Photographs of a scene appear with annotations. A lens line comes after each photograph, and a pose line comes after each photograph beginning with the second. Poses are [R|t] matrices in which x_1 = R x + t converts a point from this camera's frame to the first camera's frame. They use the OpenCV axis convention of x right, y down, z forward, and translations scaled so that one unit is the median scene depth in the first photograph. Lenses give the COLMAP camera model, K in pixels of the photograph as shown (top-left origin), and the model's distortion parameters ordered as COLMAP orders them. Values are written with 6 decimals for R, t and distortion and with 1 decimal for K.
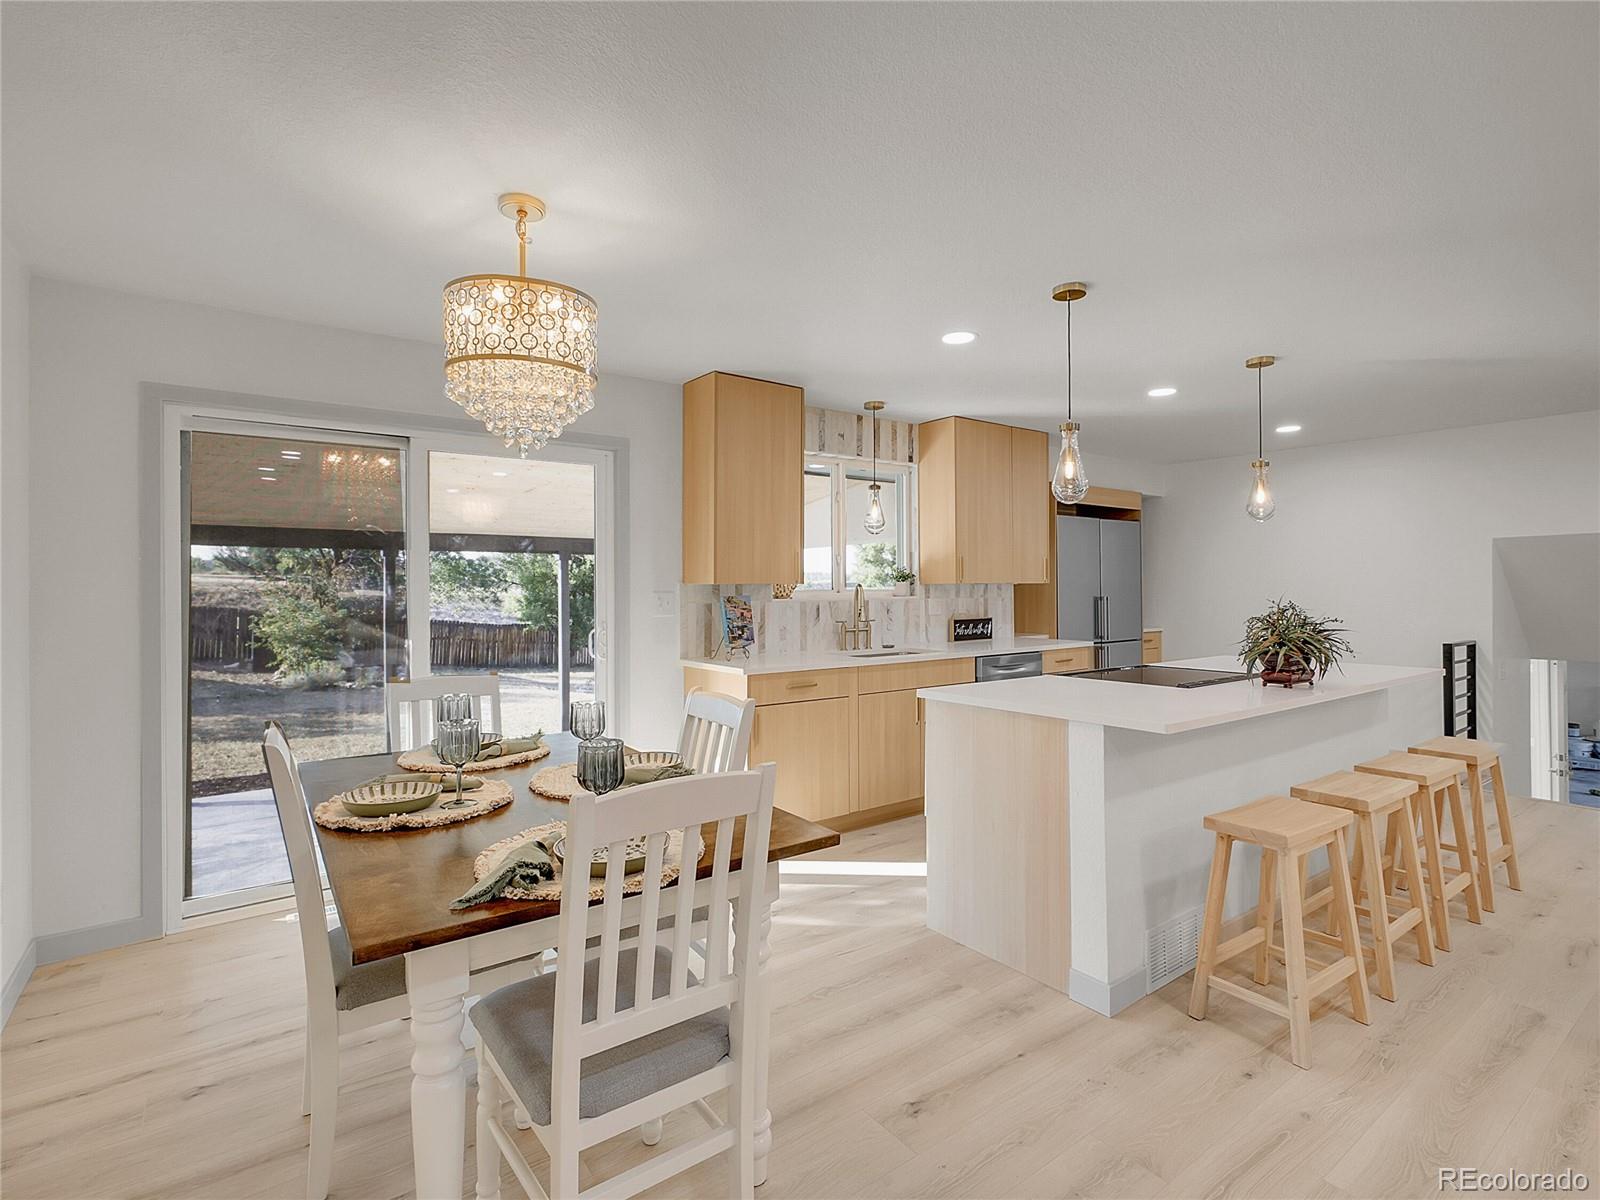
lens RADIAL K [[786.6, 0, 797.0], [0, 786.6, 590.4], [0, 0, 1]] dist [0.003920, 0.000971]
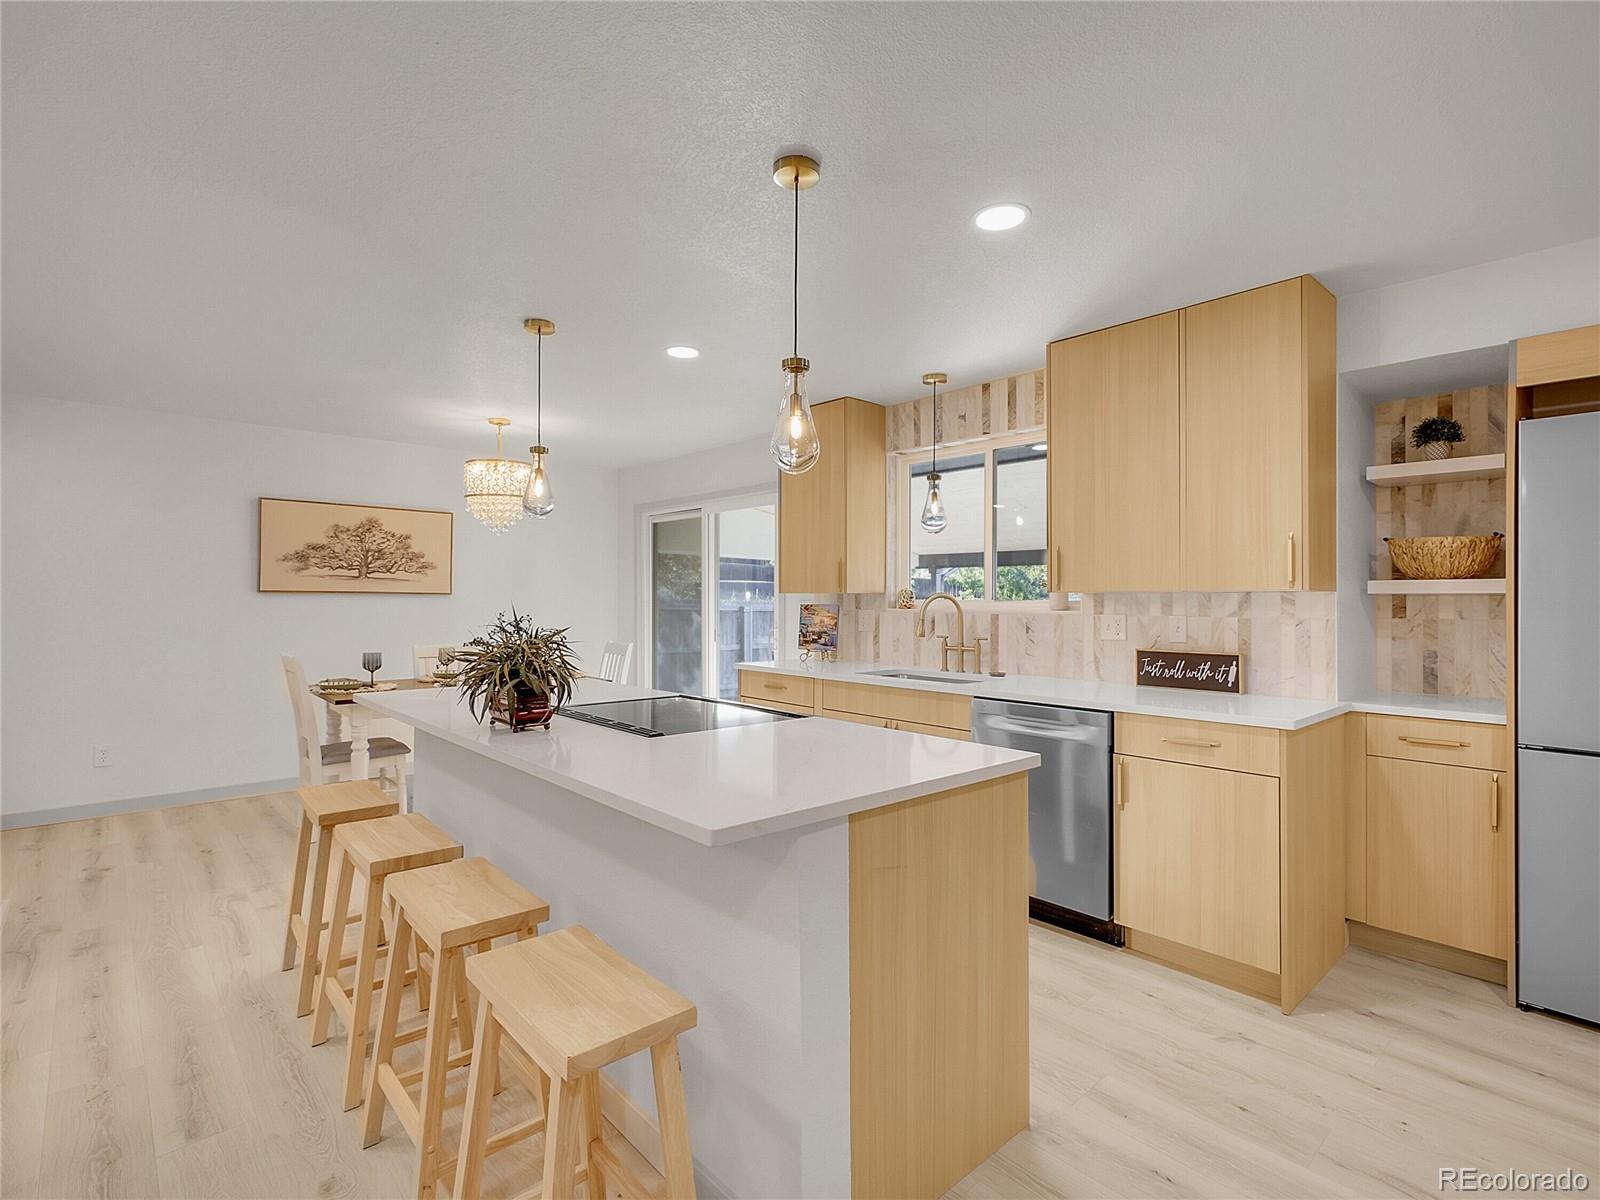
lens RADIAL K [[786.6, 0, 799.8], [0, 786.6, 589.9], [0, 0, 1]] dist [0.003920, 0.000971]
pose [[0.092897, -0.005922, -0.995658, 0.863072], [-0.007377, 0.999951, -0.006636, -0.004749], [0.995648, 0.007961, 0.092849, 0.737173]]
